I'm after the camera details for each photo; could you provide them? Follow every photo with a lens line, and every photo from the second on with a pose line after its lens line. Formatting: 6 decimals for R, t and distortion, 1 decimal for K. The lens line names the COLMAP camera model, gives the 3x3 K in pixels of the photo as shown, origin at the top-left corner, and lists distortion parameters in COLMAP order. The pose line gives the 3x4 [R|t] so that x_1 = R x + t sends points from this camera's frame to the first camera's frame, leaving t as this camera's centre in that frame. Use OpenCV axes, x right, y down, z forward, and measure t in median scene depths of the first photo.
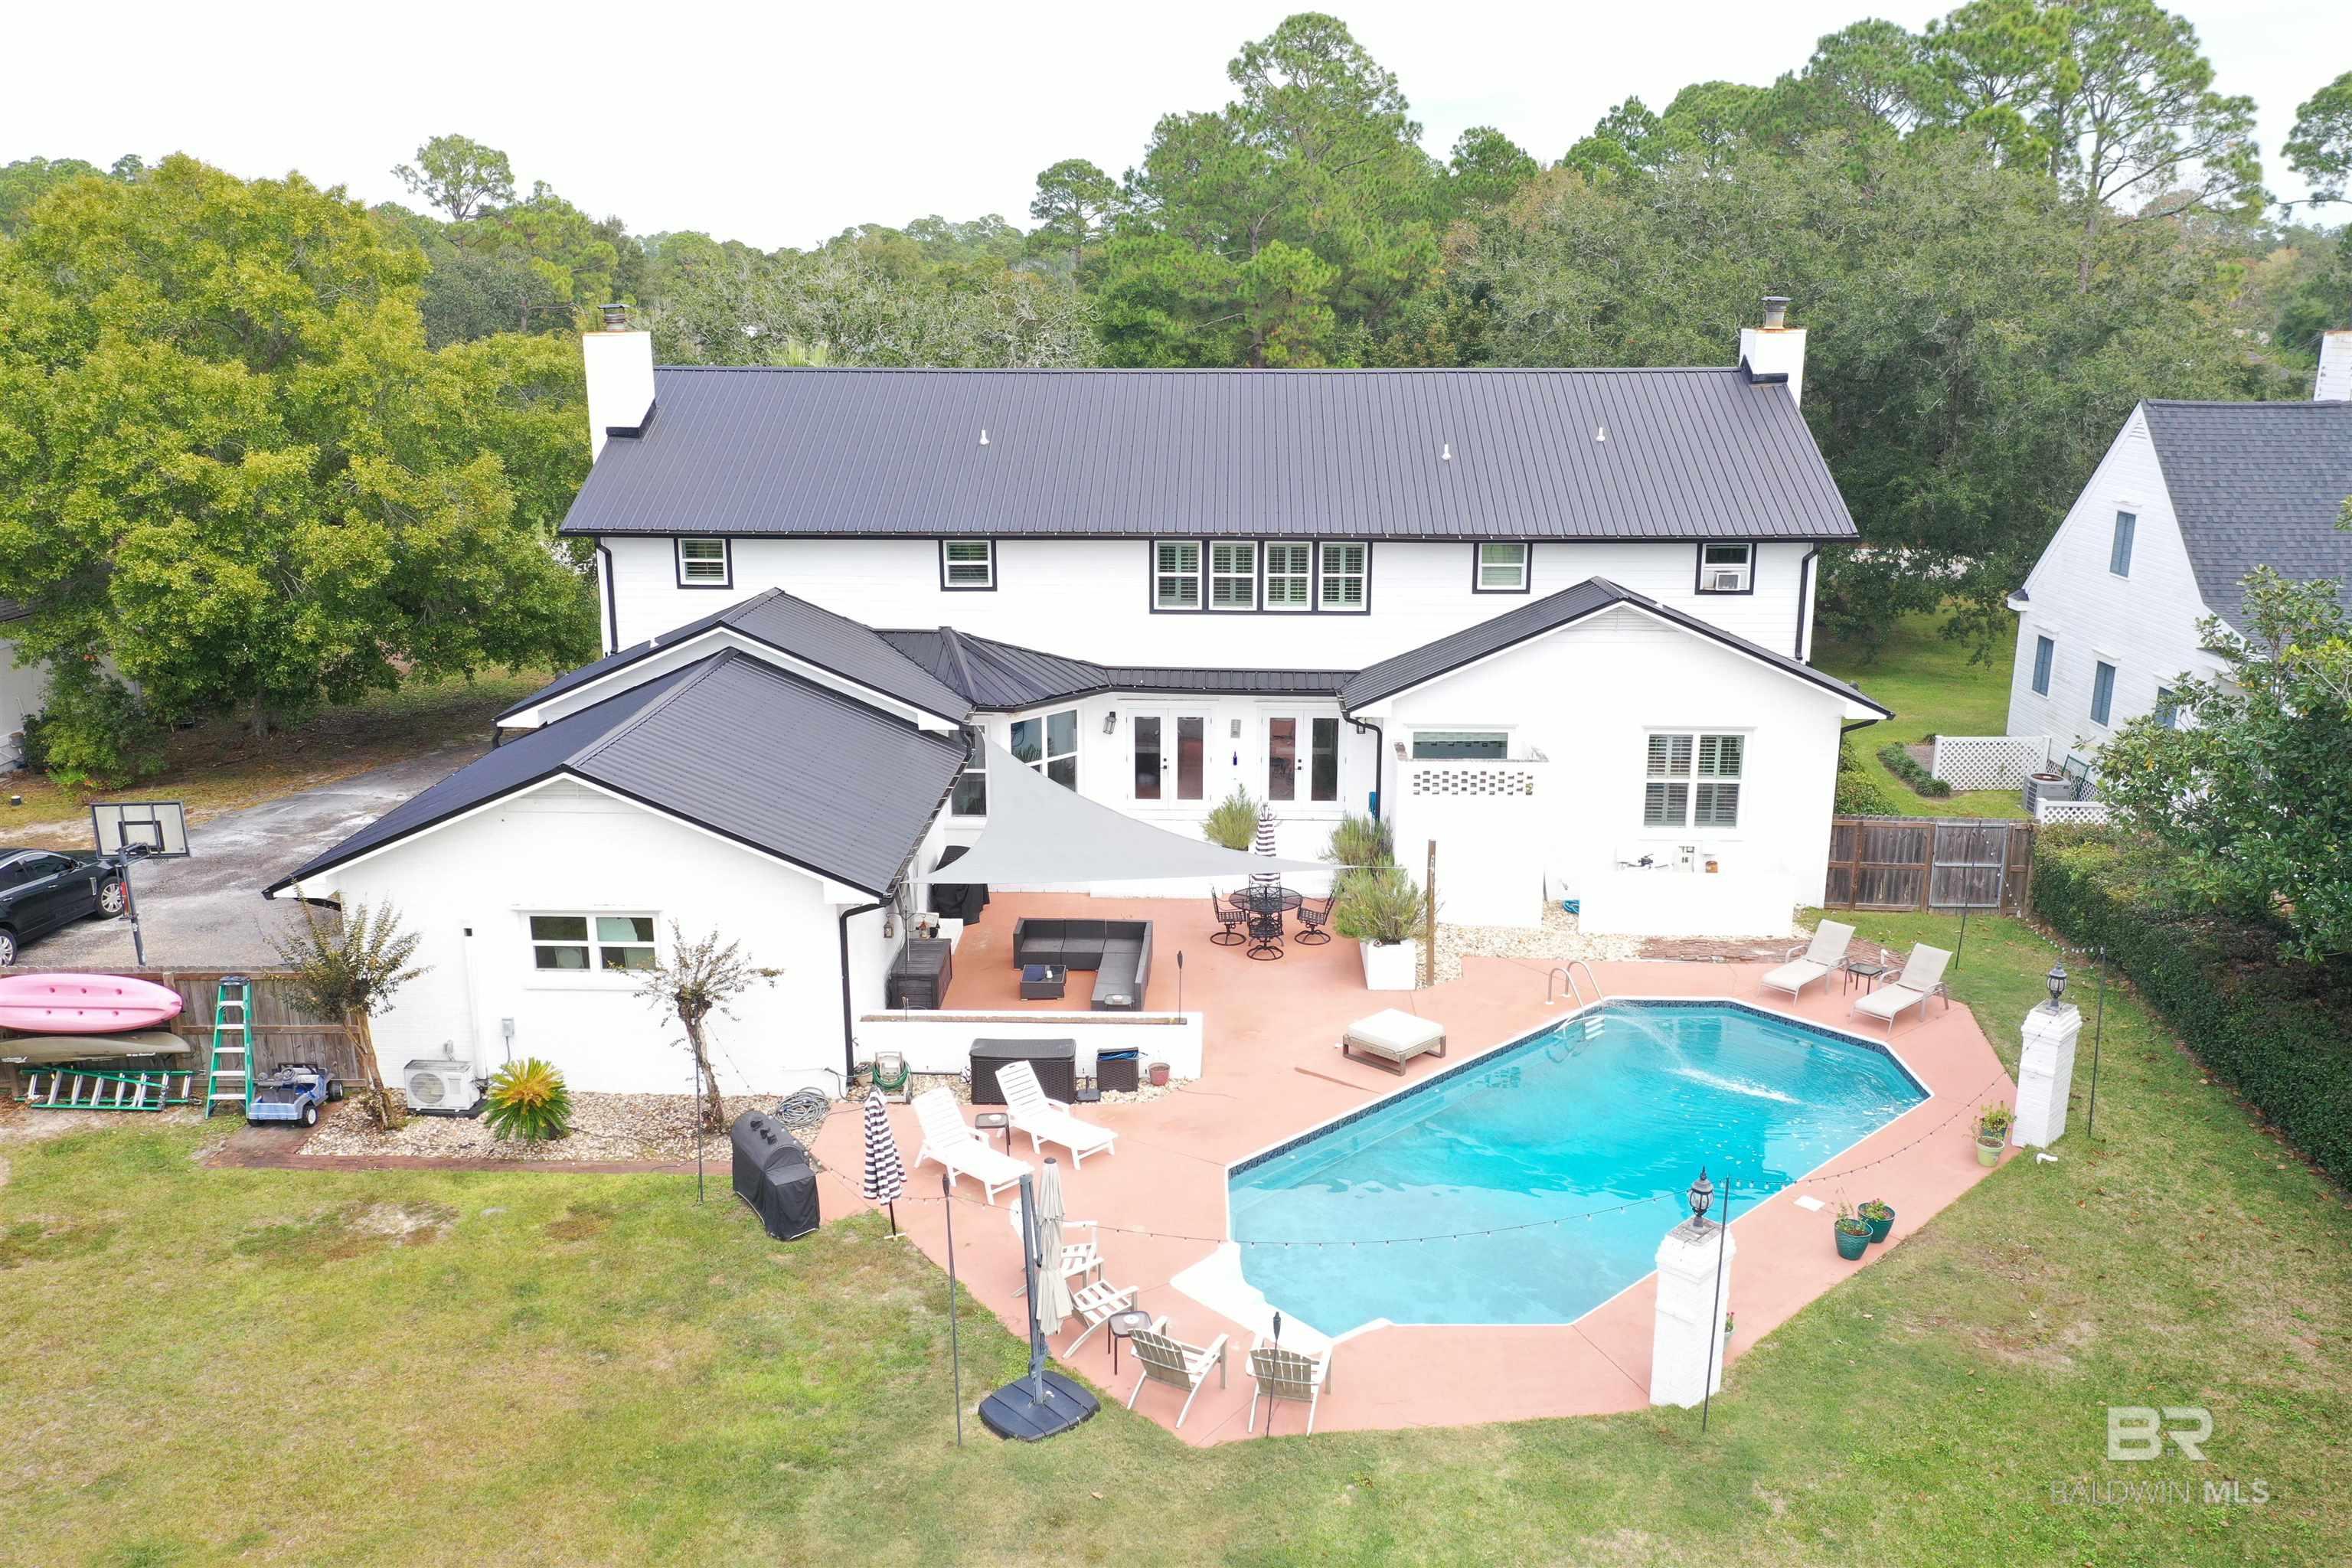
lens RADIAL K [[1862.7, 0, 1176.0], [0, 1862.7, 784.0], [0, 0, 1]] dist [0.007703, 0.008826]
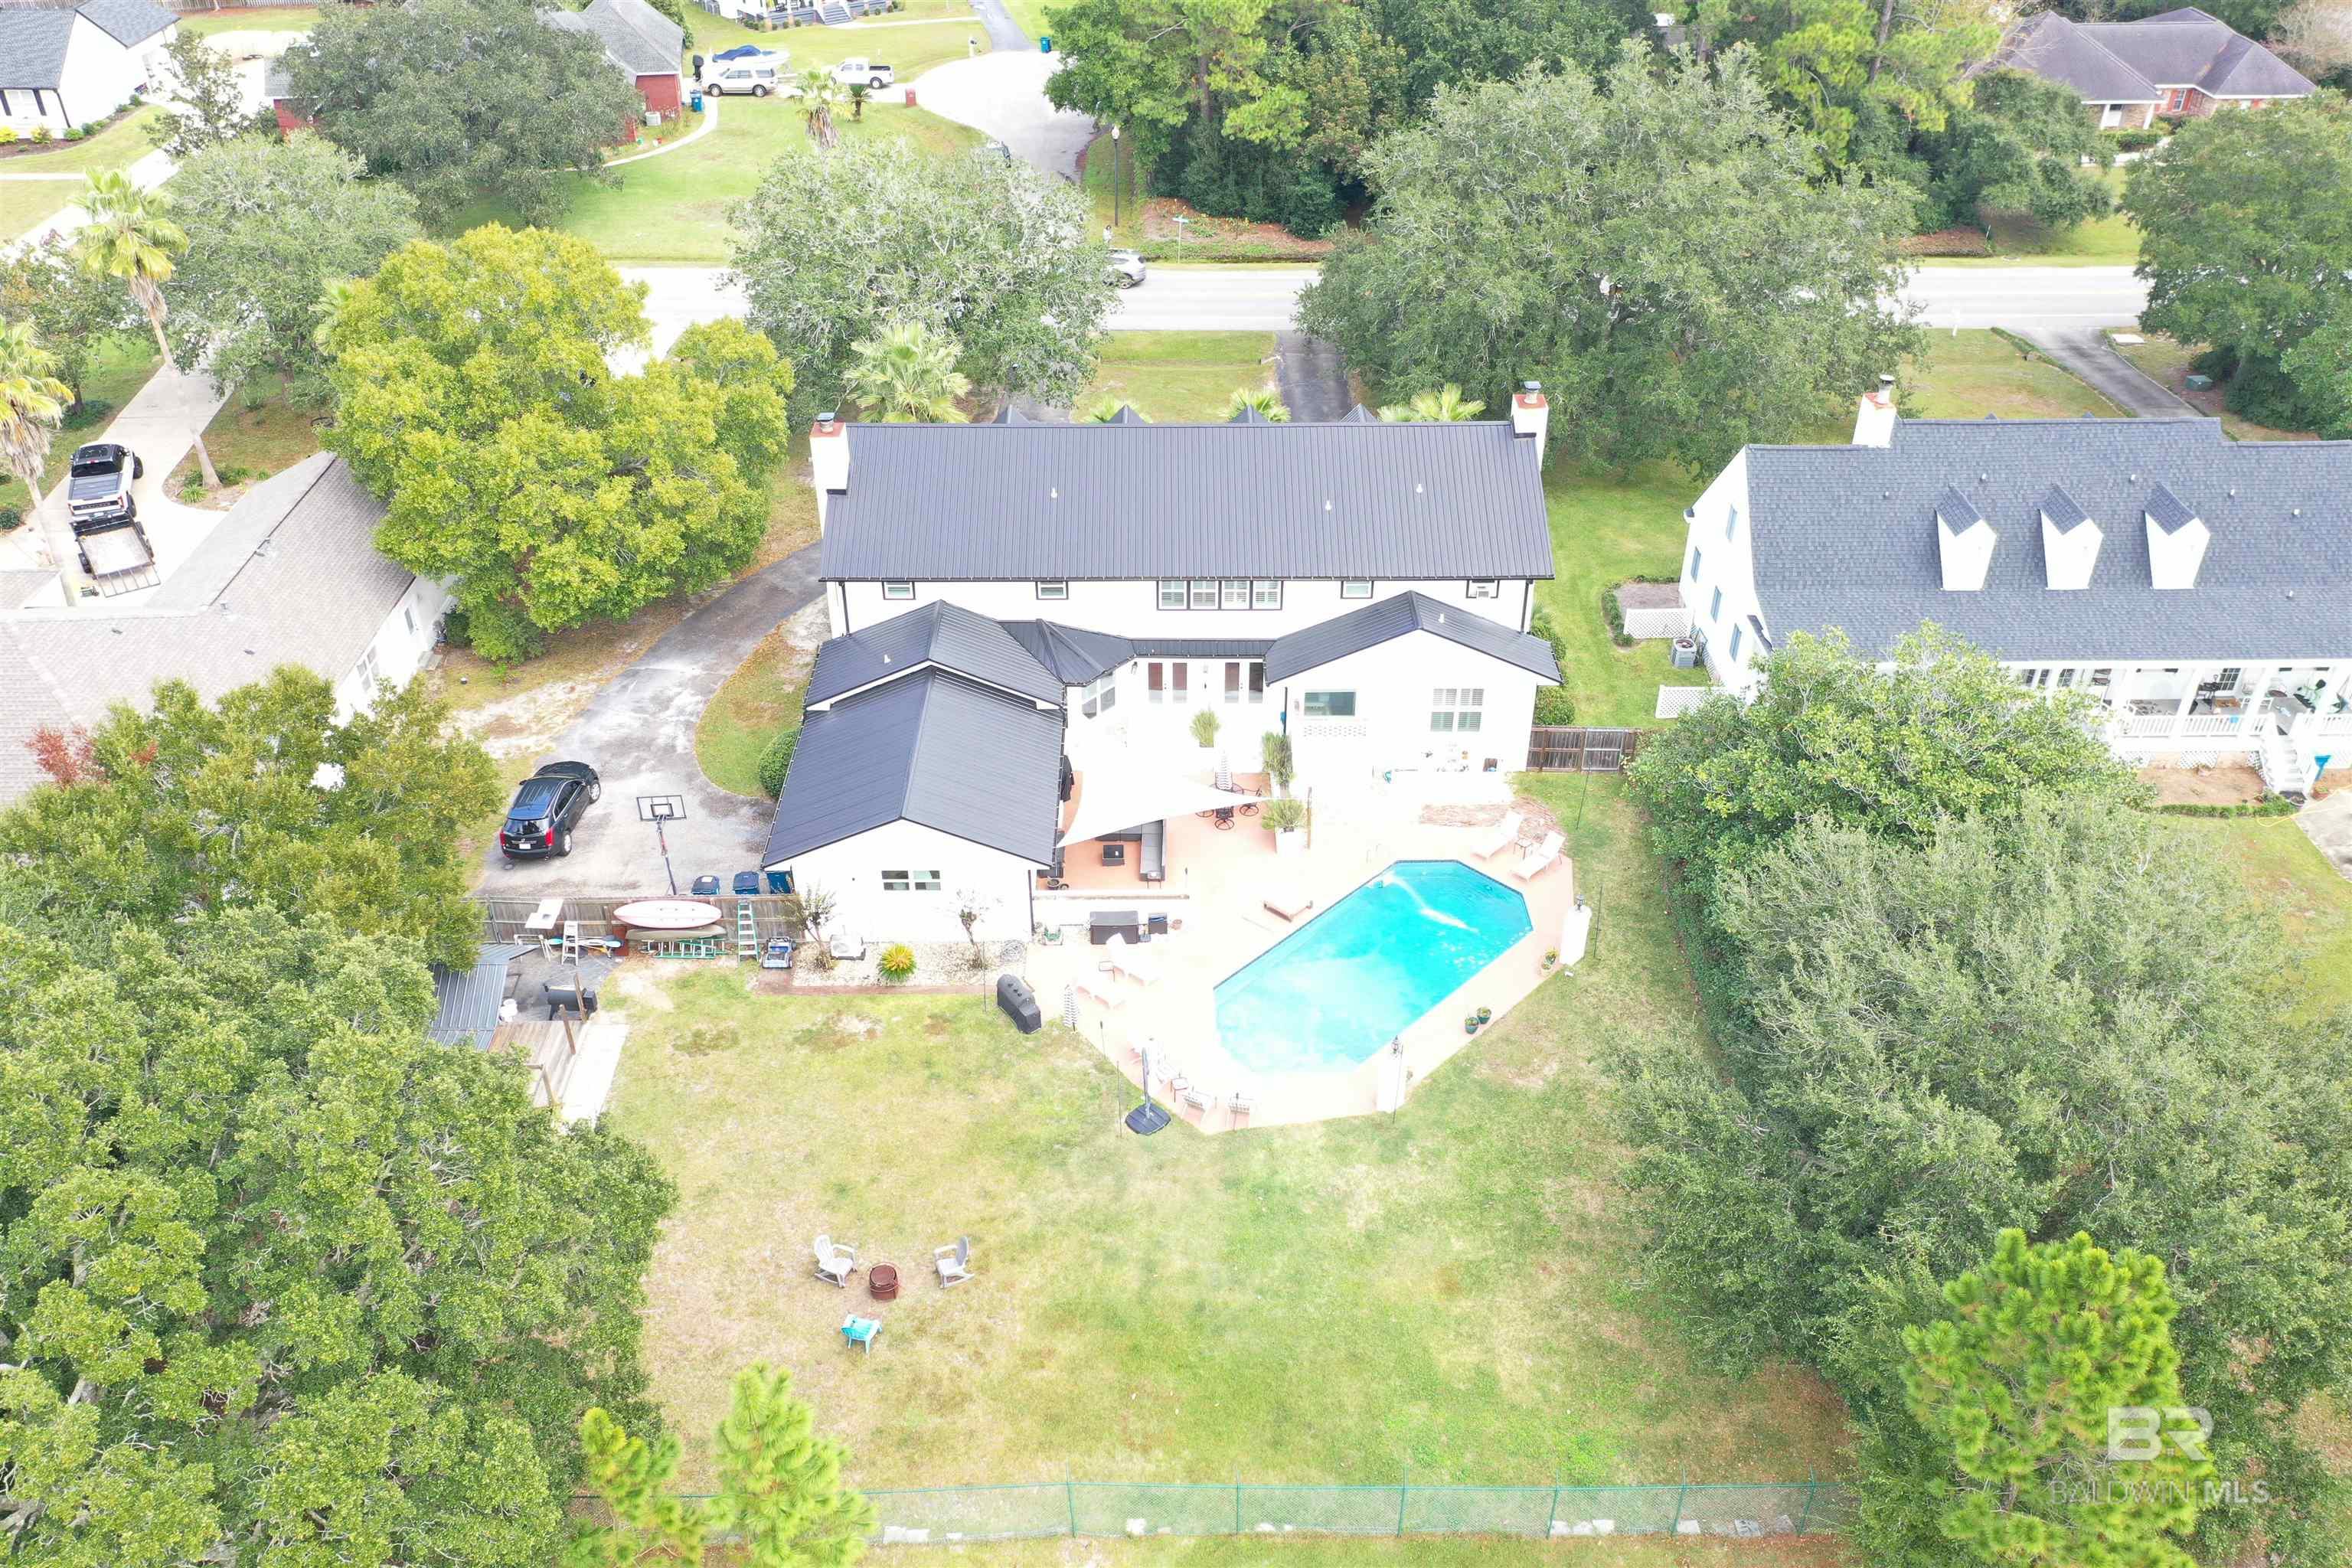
lens RADIAL K [[1862.7, 0, 1176.0], [0, 1862.7, 784.0], [0, 0, 1]] dist [0.007703, 0.008826]
pose [[0.999189, -0.022661, 0.033290, -0.088720], [0.010112, 0.941353, 0.337273, -0.812006], [-0.038980, -0.336662, 0.940818, -1.077437]]
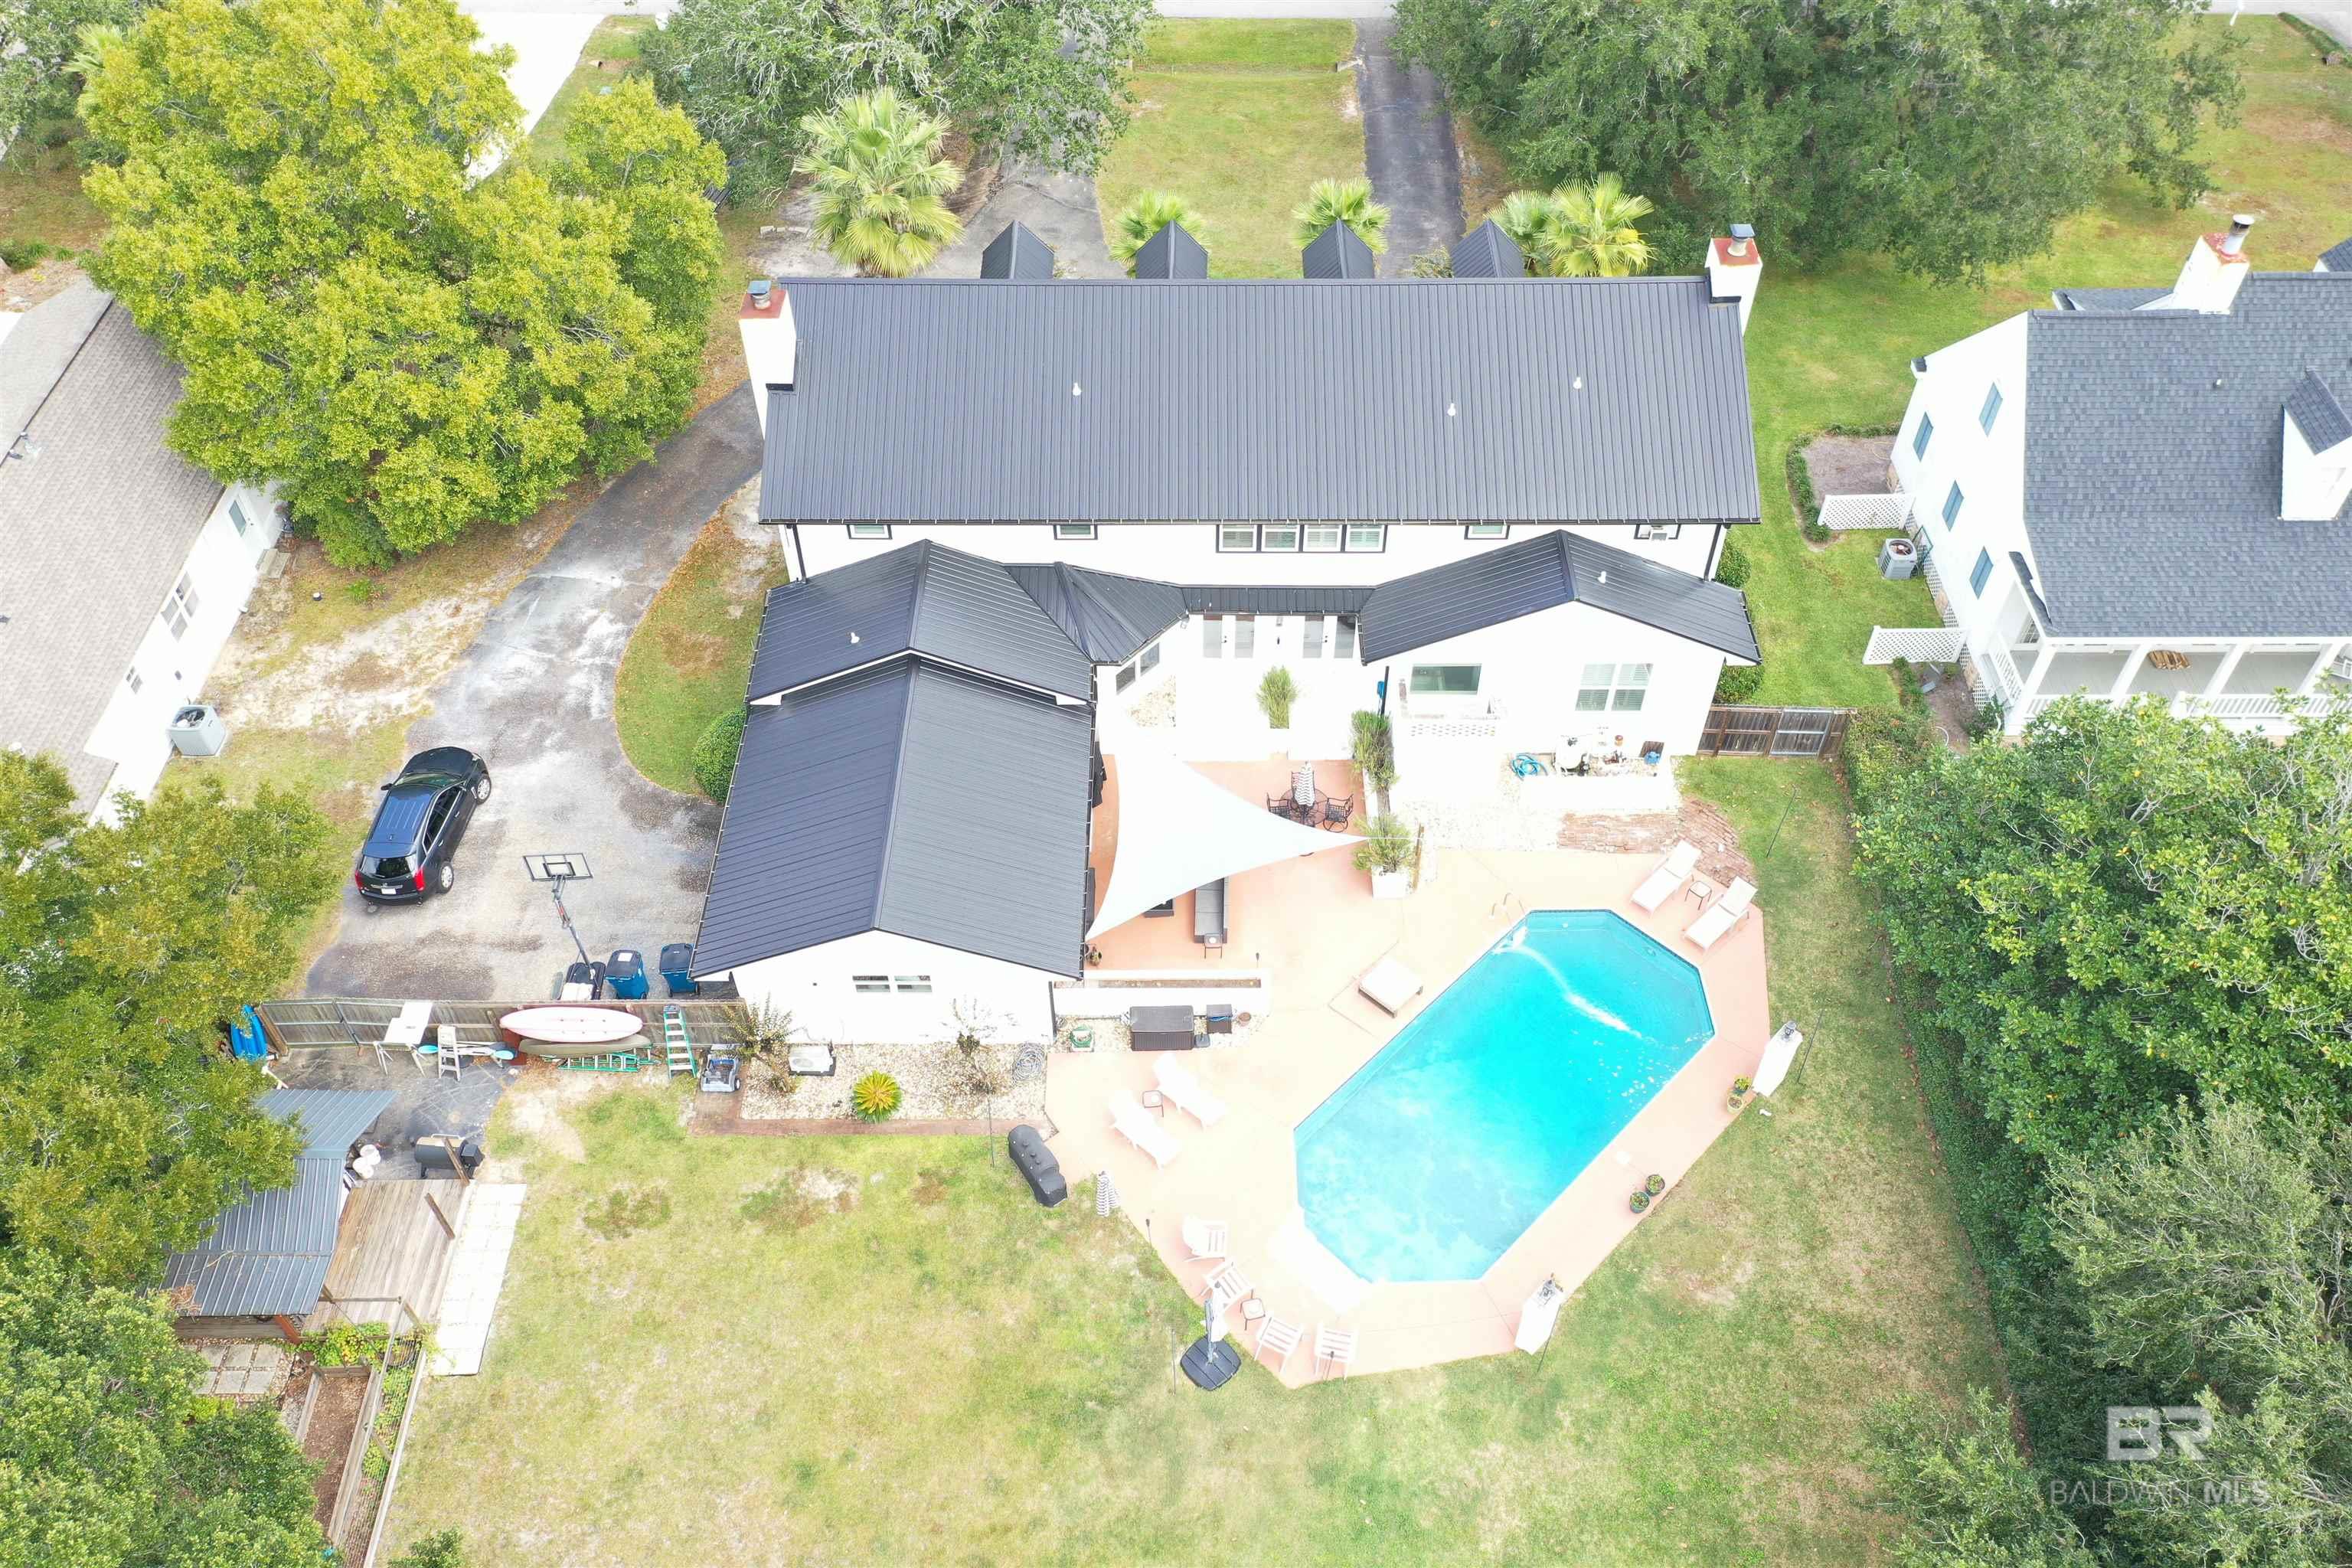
lens RADIAL K [[1862.7, 0, 1176.0], [0, 1862.7, 784.0], [0, 0, 1]] dist [0.007703, 0.008826]
pose [[0.999590, -0.024209, 0.015292, -0.100807], [0.011965, 0.838321, 0.545046, -1.023809], [-0.026014, -0.544640, 0.838267, -0.274026]]
